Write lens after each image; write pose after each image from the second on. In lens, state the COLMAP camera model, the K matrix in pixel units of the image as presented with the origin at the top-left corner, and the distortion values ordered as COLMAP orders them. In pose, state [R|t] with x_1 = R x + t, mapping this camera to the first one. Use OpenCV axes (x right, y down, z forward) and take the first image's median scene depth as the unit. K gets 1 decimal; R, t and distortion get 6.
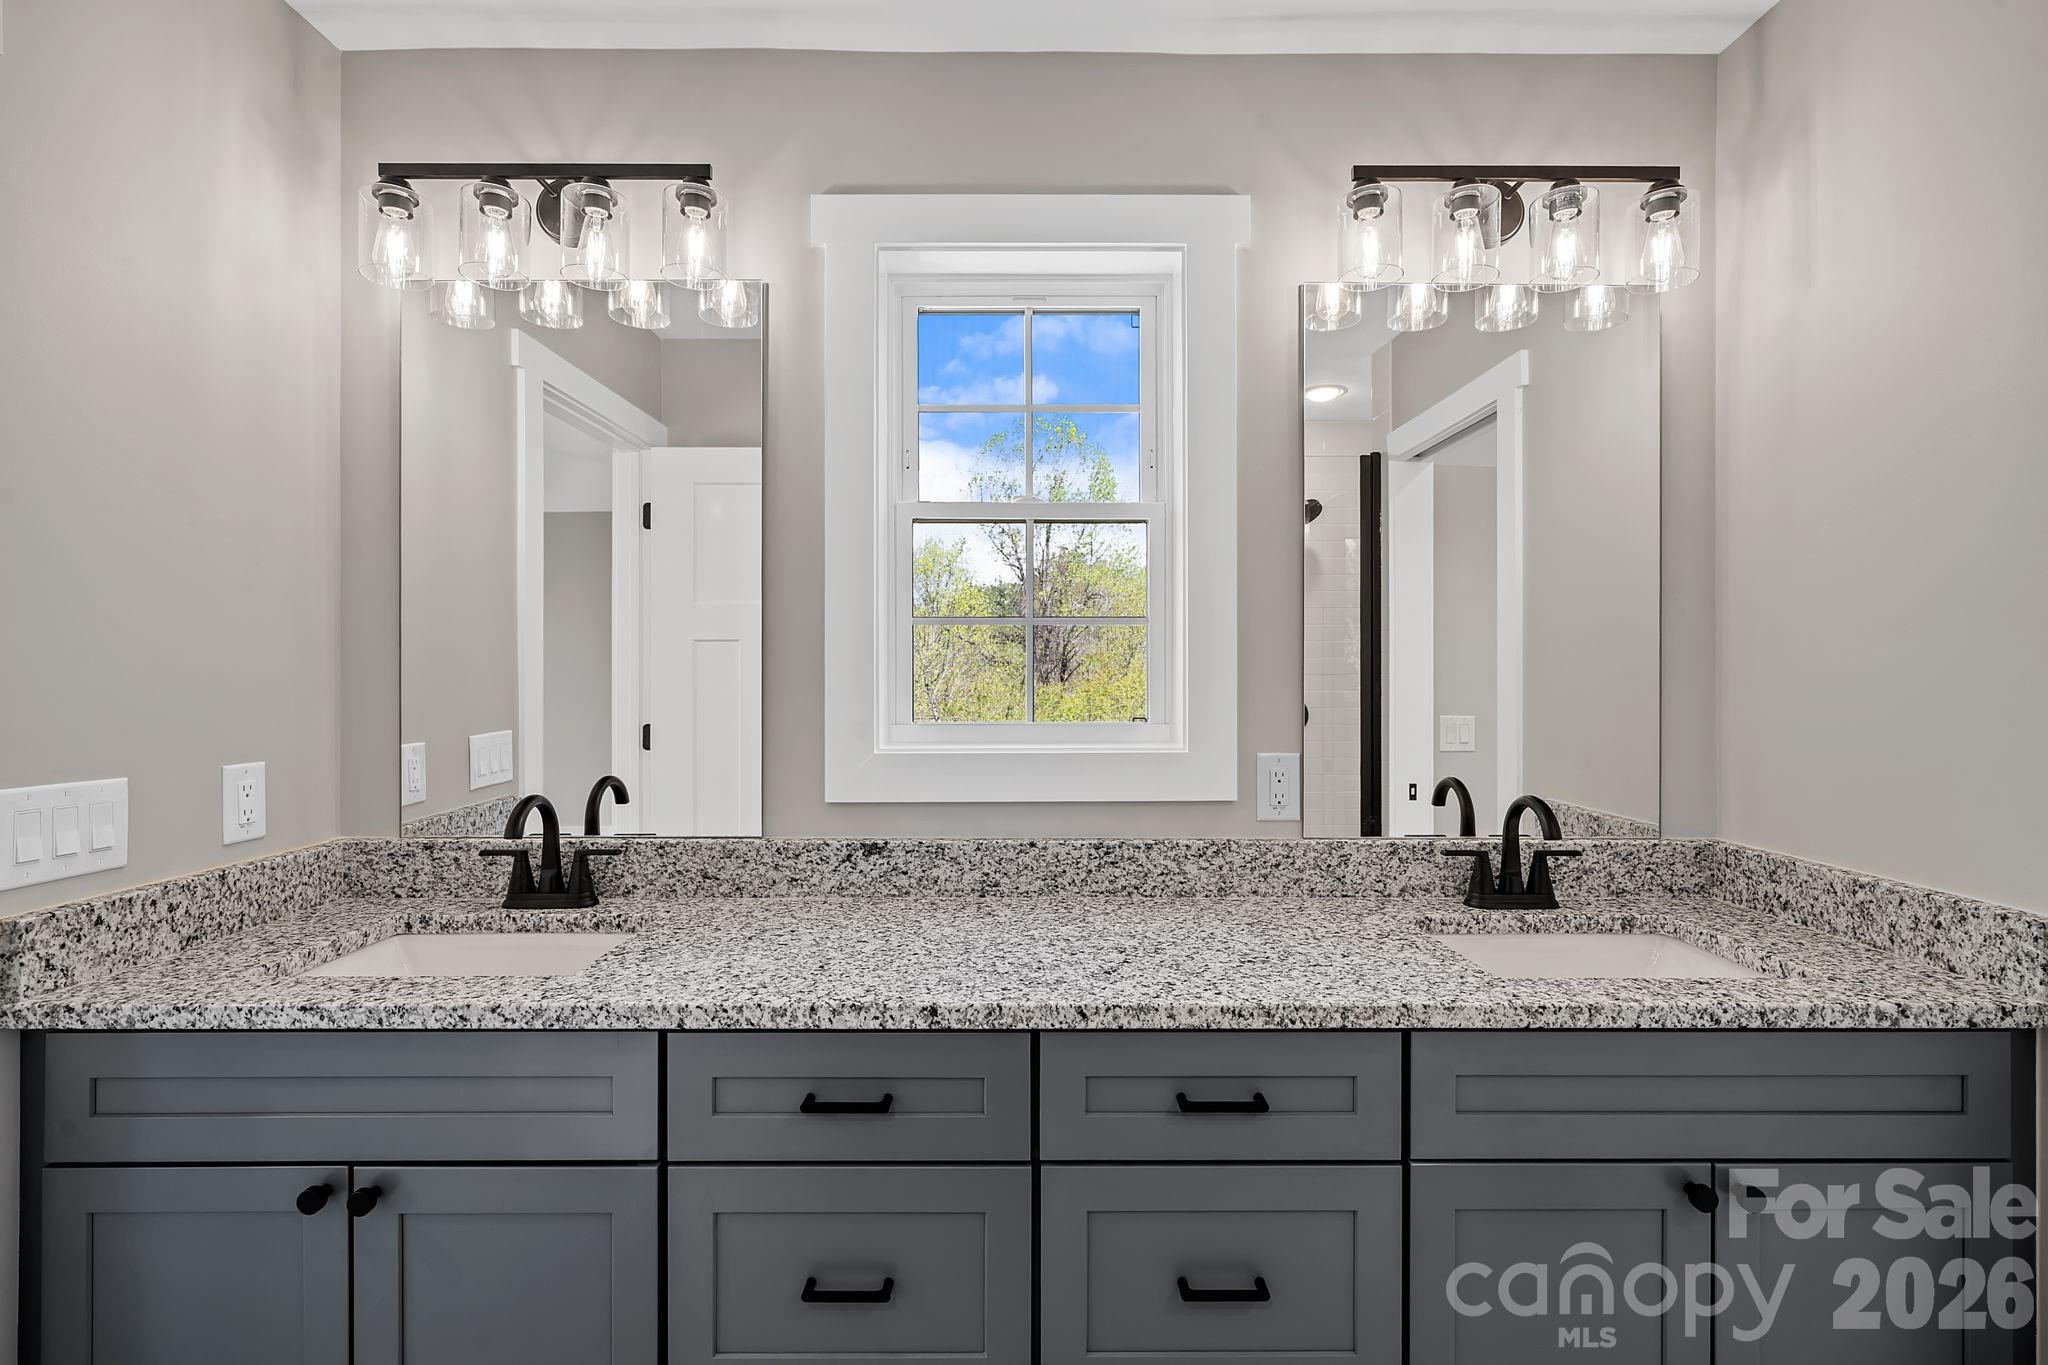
lens RADIAL K [[924.1, 0, 1024.0], [0, 924.1, 682.5], [0, 0, 1]] dist [-0.003746, 0.000617]
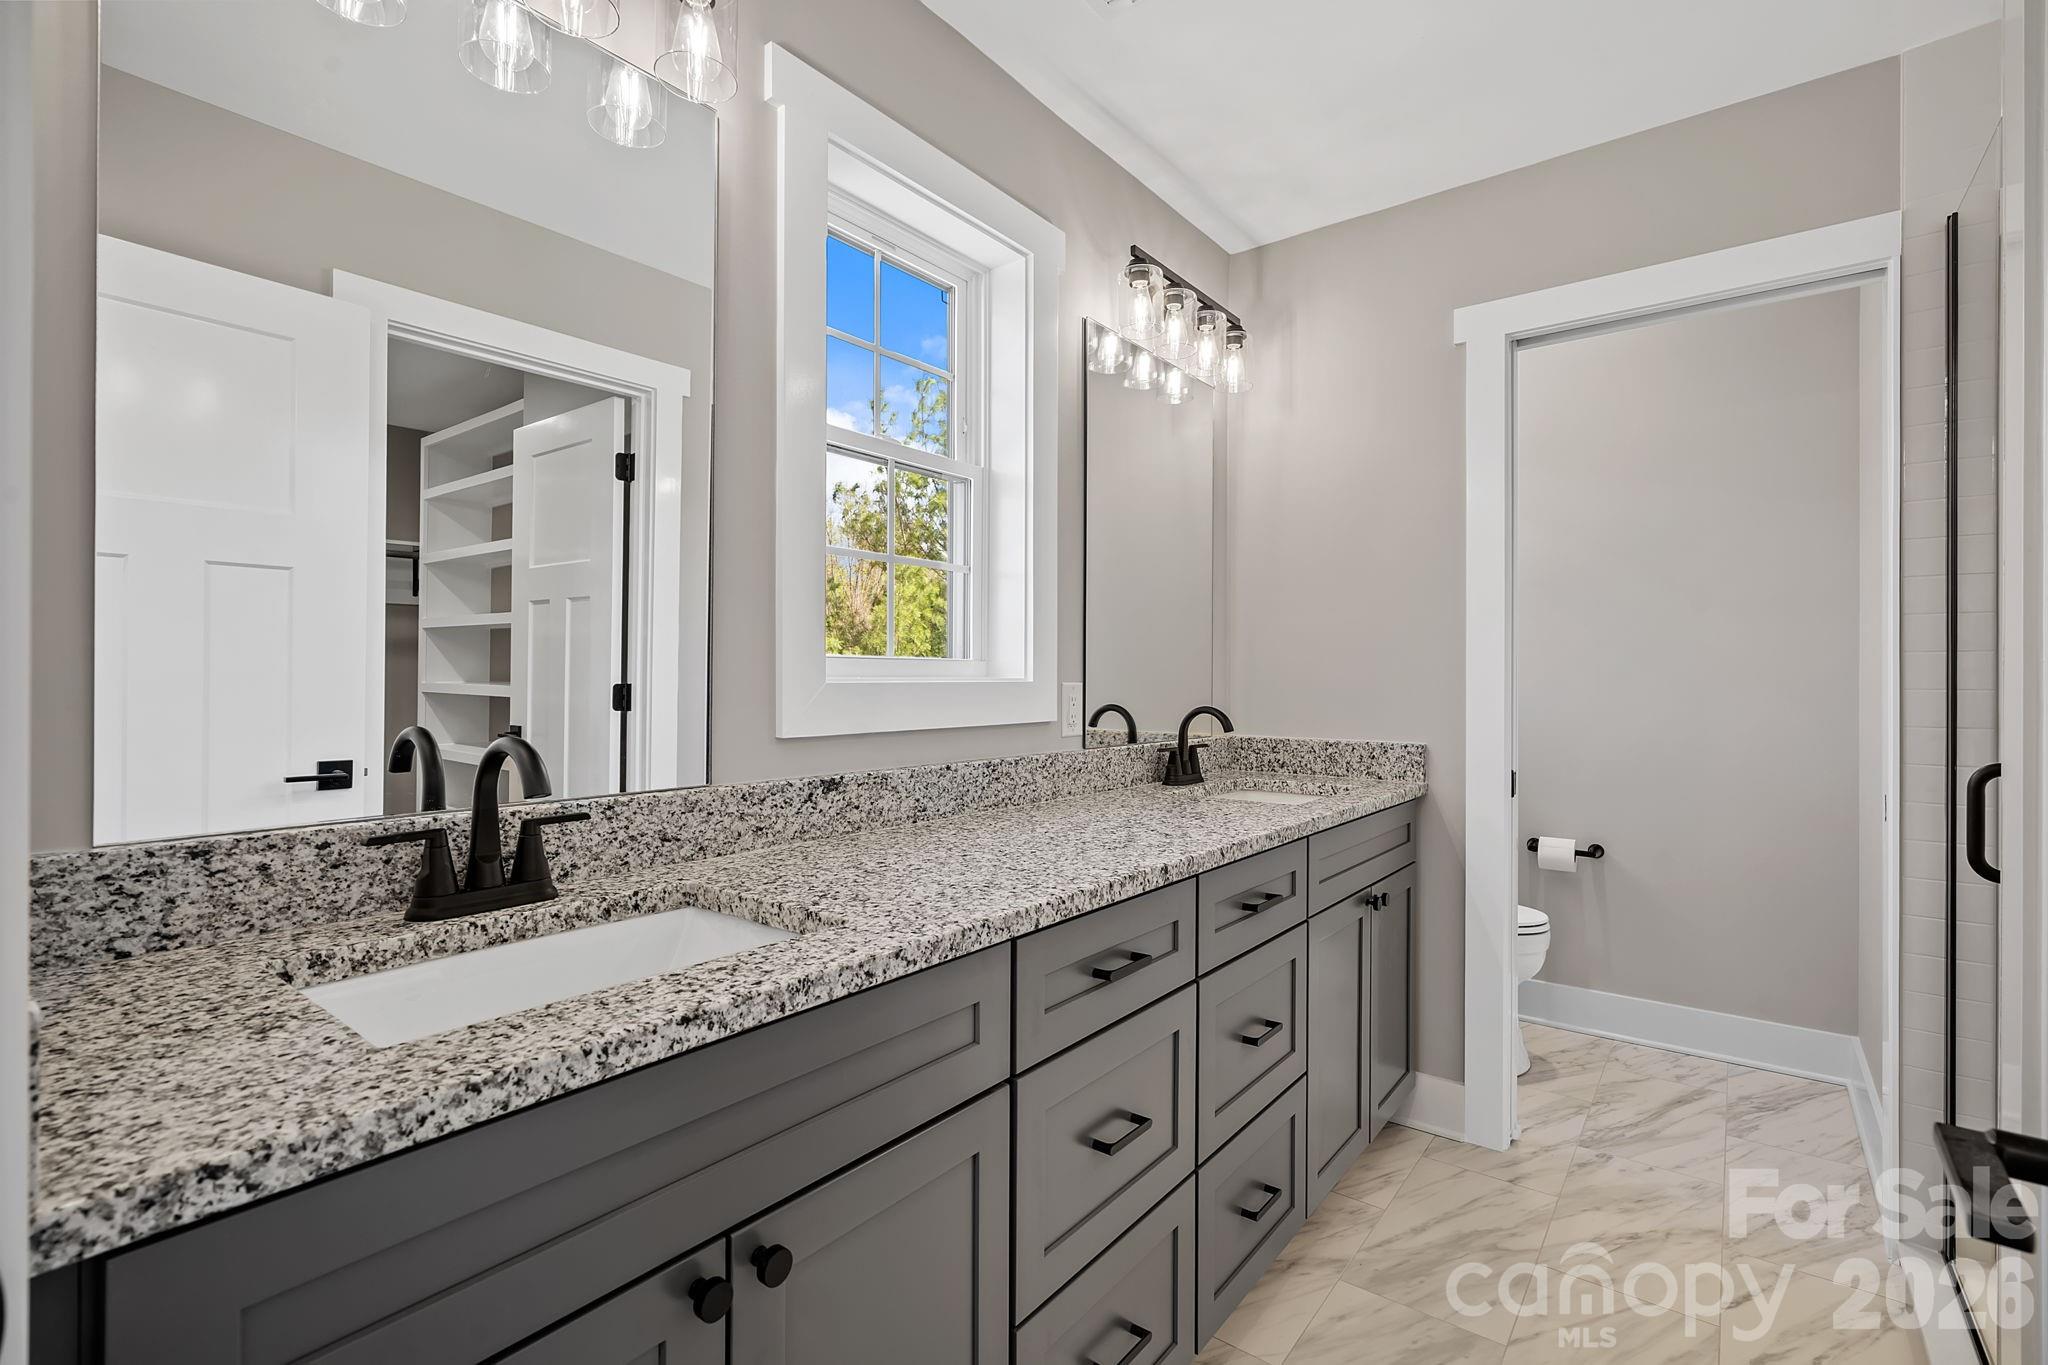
lens RADIAL K [[924.1, 0, 1024.0], [0, 924.1, 682.5], [0, 0, 1]] dist [-0.003746, 0.000617]
pose [[0.623076, -0.001802, 0.782159, -0.791186], [0.000623, 0.999998, 0.001807, 0.077835], [-0.782161, -0.000638, 0.623076, 0.278493]]
